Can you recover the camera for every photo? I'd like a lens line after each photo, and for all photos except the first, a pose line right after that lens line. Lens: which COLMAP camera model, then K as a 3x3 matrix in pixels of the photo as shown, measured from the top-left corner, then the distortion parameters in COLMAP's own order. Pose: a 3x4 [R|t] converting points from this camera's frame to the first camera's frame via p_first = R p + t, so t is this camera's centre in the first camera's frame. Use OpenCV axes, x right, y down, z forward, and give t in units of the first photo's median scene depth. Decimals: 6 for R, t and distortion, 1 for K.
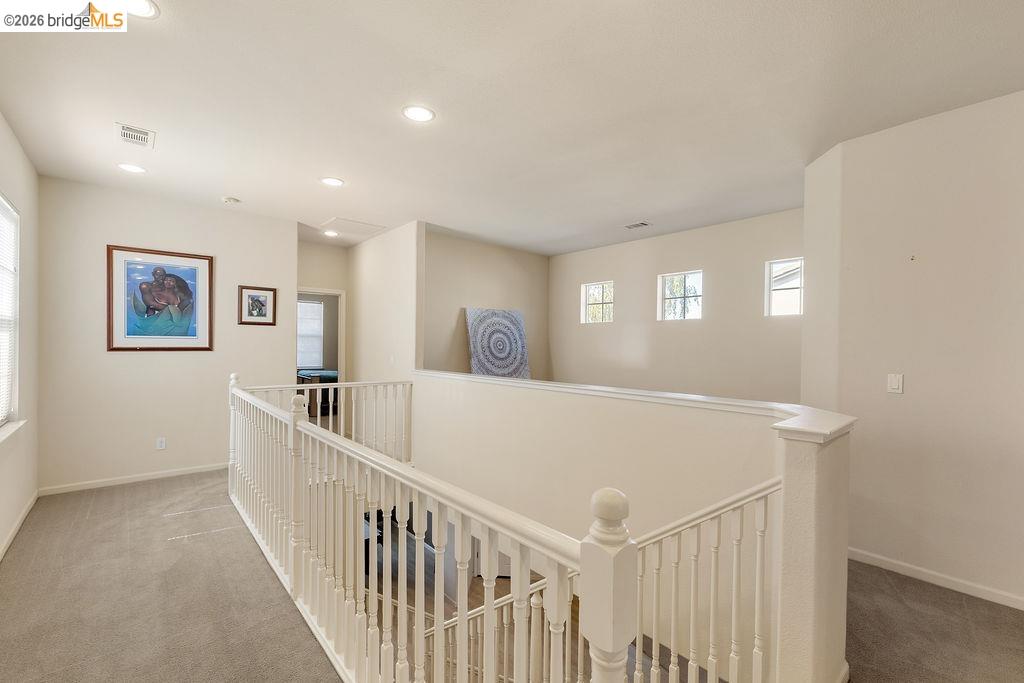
lens RADIAL K [[444.8, 0, 517.2], [0, 444.8, 348.6], [0, 0, 1]] dist [-0.000401, 0.000914]
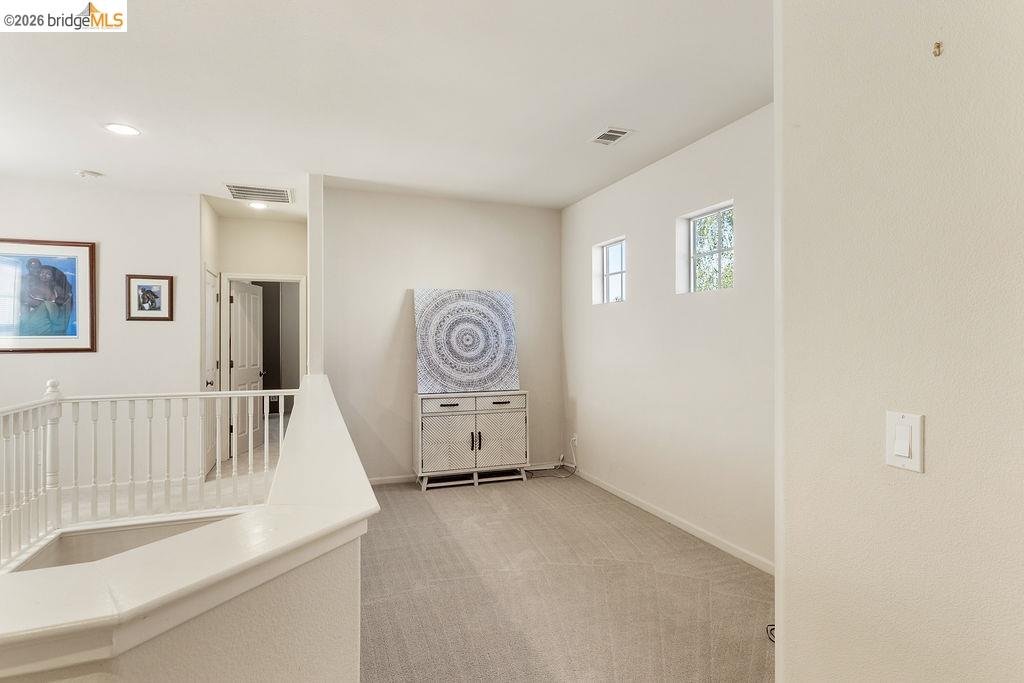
lens RADIAL K [[534.2, 0, 509.7], [0, 534.2, 338.5], [0, 0, 1]] dist [0.000609, 0.000364]
pose [[0.937877, -0.015886, -0.346604, 0.336524], [0.012663, 0.999853, -0.011563, 0.000875], [0.346737, 0.006455, 0.937940, 0.243214]]
